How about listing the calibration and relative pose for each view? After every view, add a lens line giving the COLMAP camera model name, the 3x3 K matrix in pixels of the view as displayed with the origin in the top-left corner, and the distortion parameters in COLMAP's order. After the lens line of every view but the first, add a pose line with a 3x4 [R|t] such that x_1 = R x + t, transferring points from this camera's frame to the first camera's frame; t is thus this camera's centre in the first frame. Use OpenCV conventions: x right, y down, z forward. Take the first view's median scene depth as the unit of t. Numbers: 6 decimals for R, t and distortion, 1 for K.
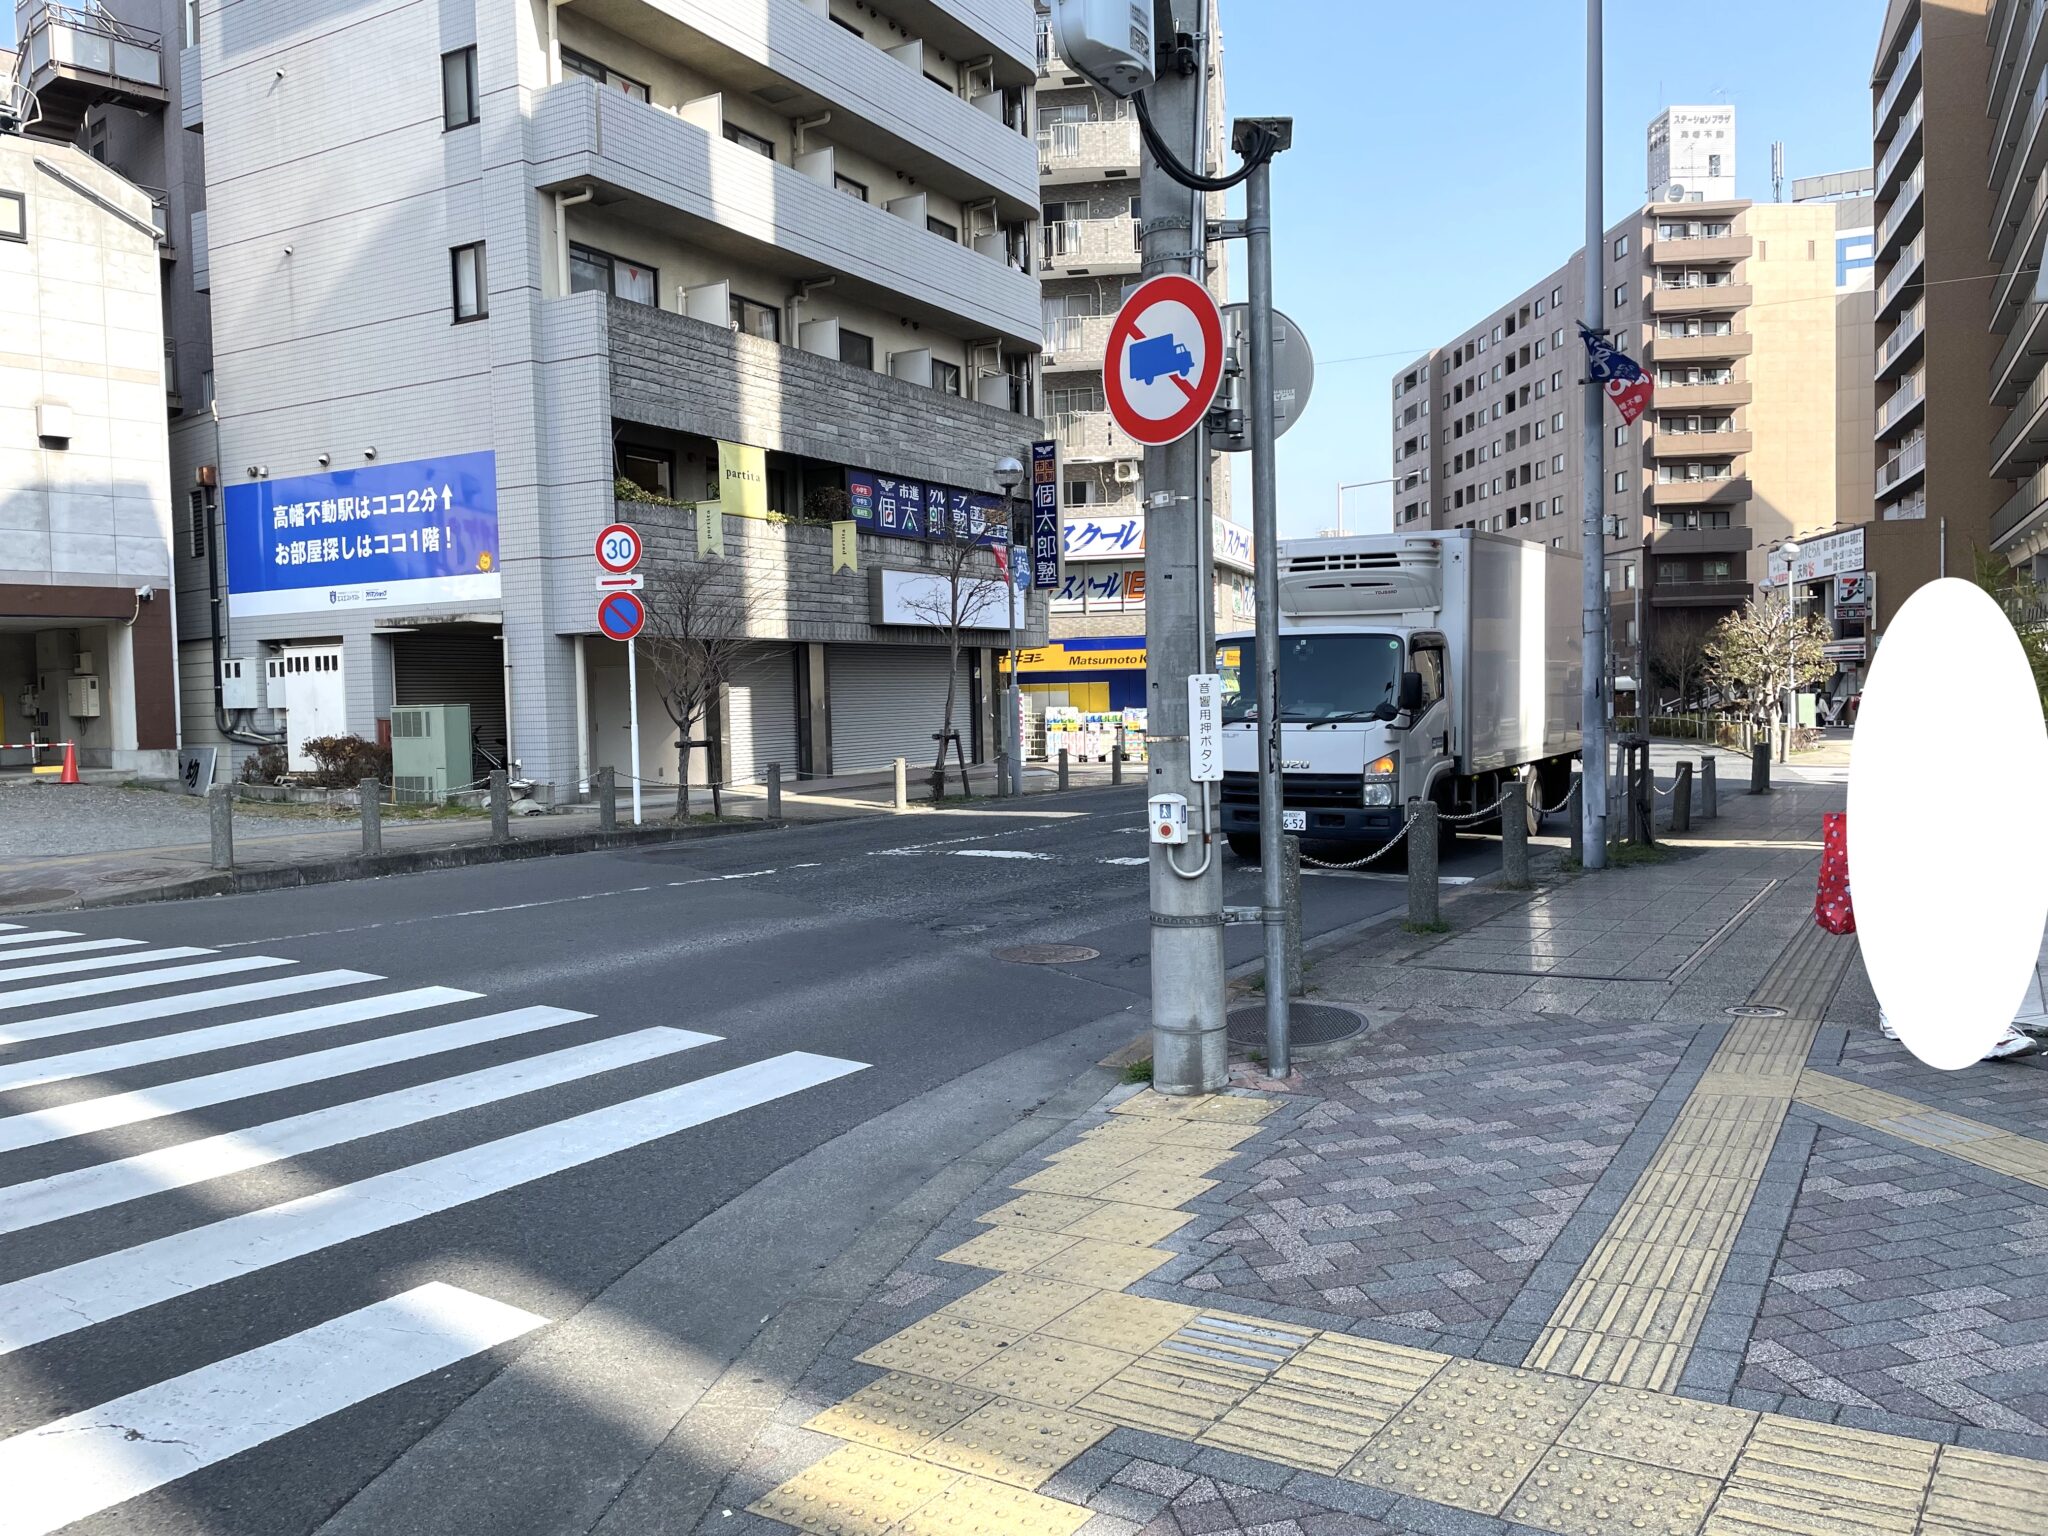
lens RADIAL K [[1524.2, 0, 1016.9], [0, 1524.2, 750.7], [0, 0, 1]] dist [0.082051, -0.104592]
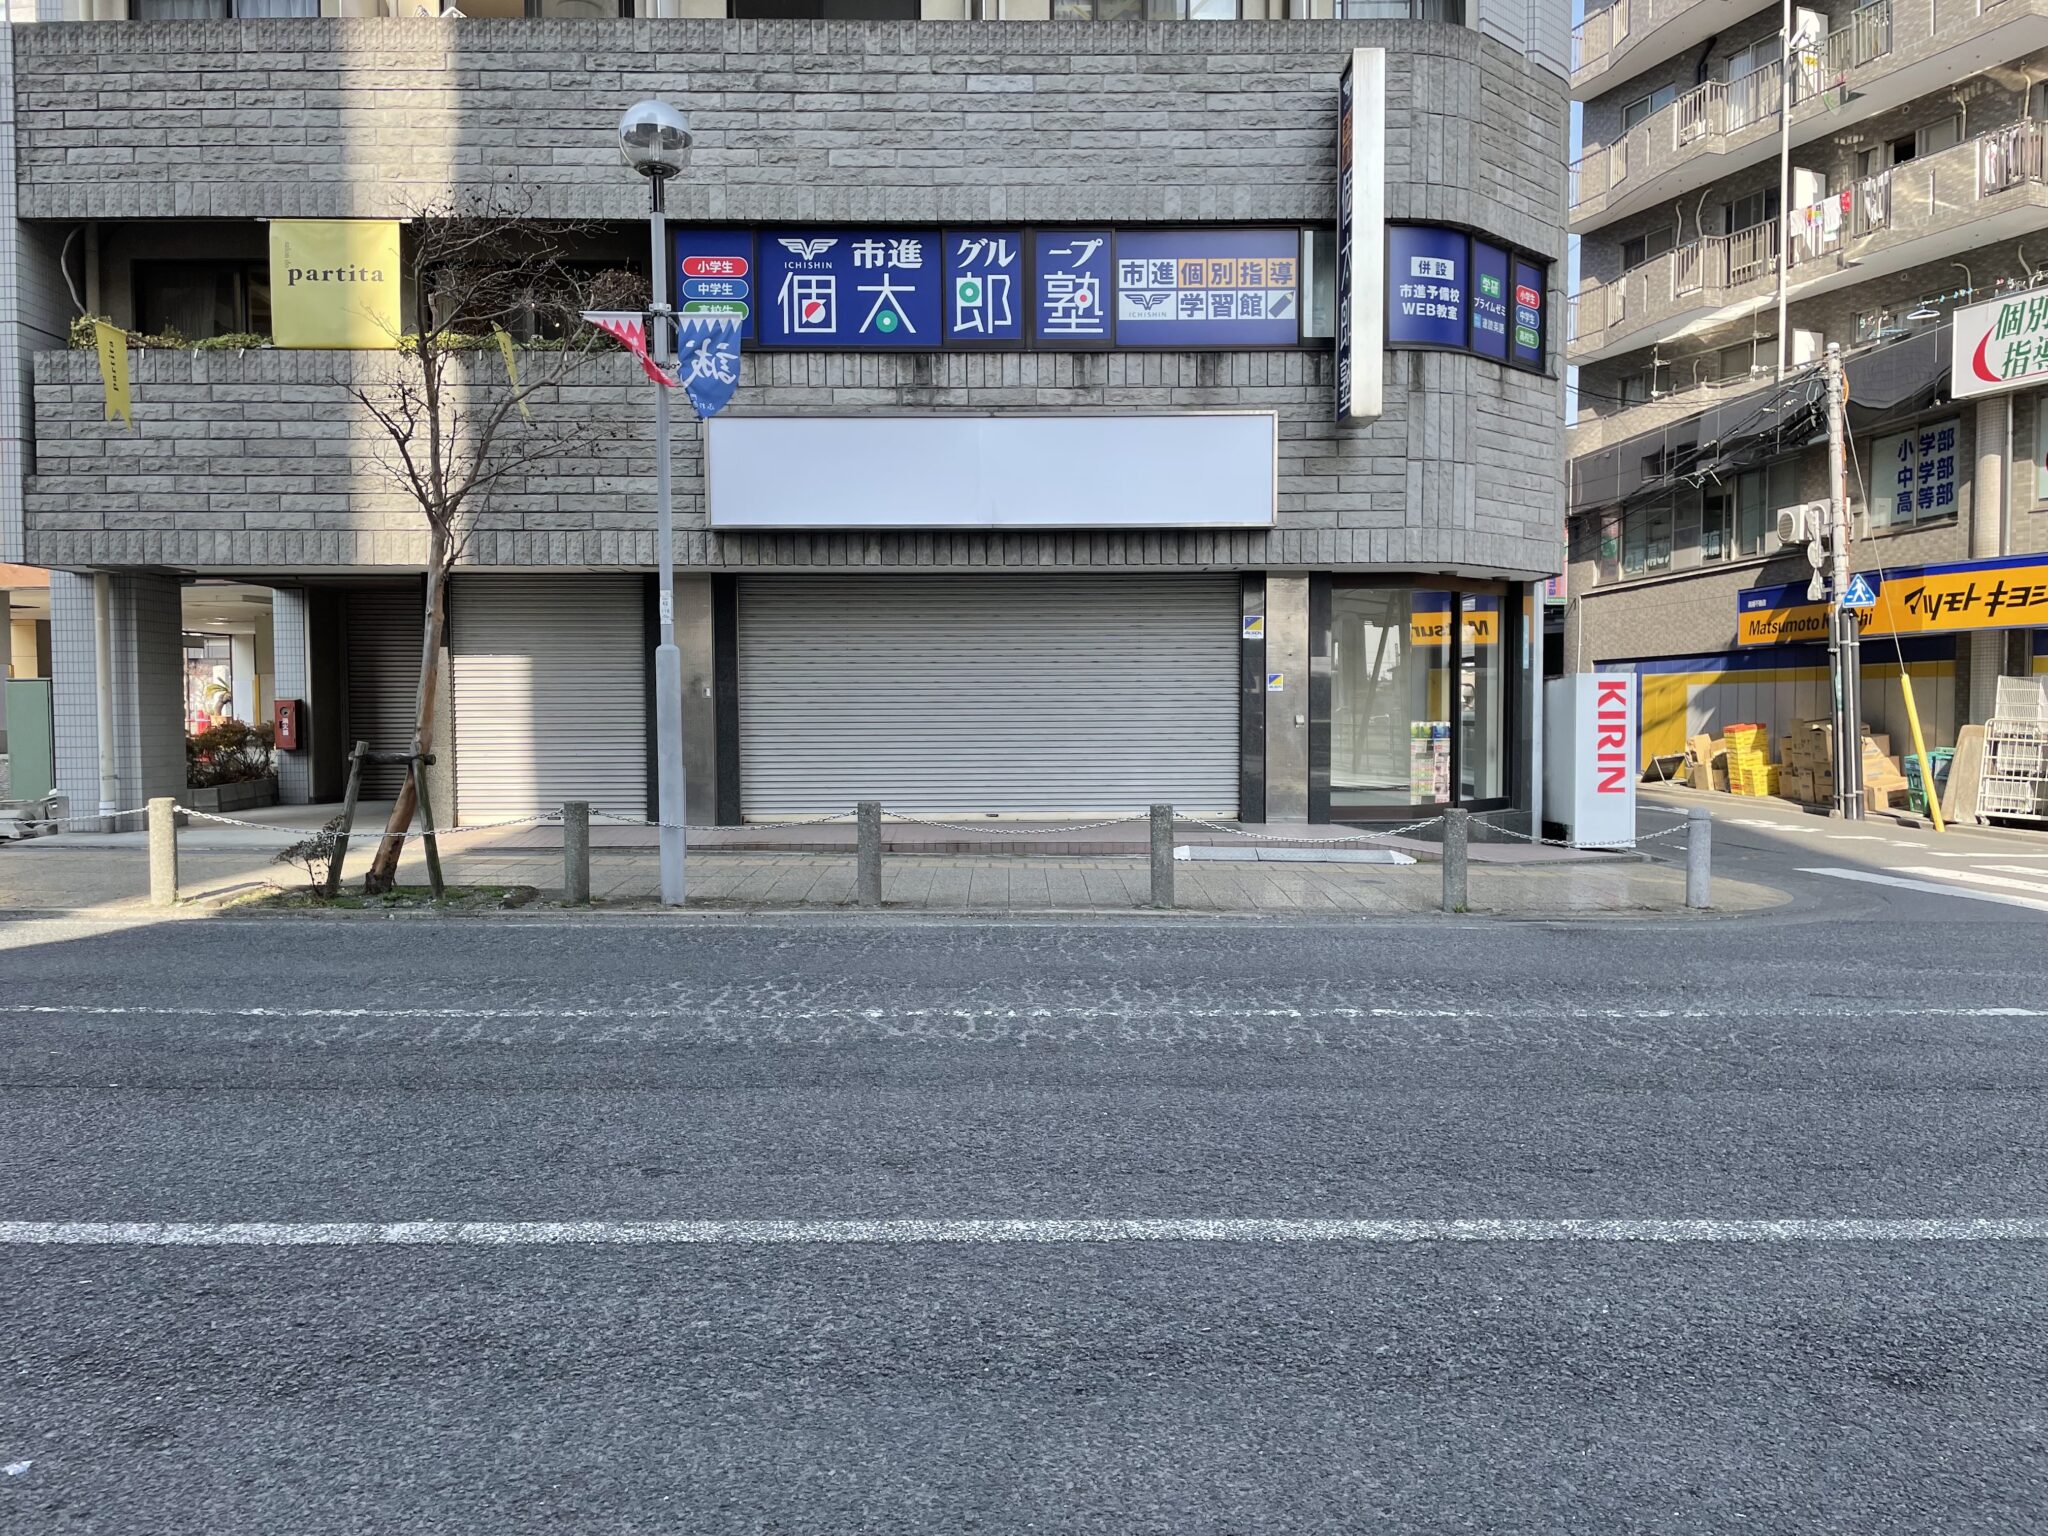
lens RADIAL K [[1524.2, 0, 1016.9], [0, 1524.2, 750.7], [0, 0, 1]] dist [0.082051, -0.104592]
pose [[0.521104, 0.047822, -0.852153, 0.382394], [-0.036570, 0.998763, 0.033687, -0.030885], [0.852710, 0.013609, 0.522208, 0.803635]]
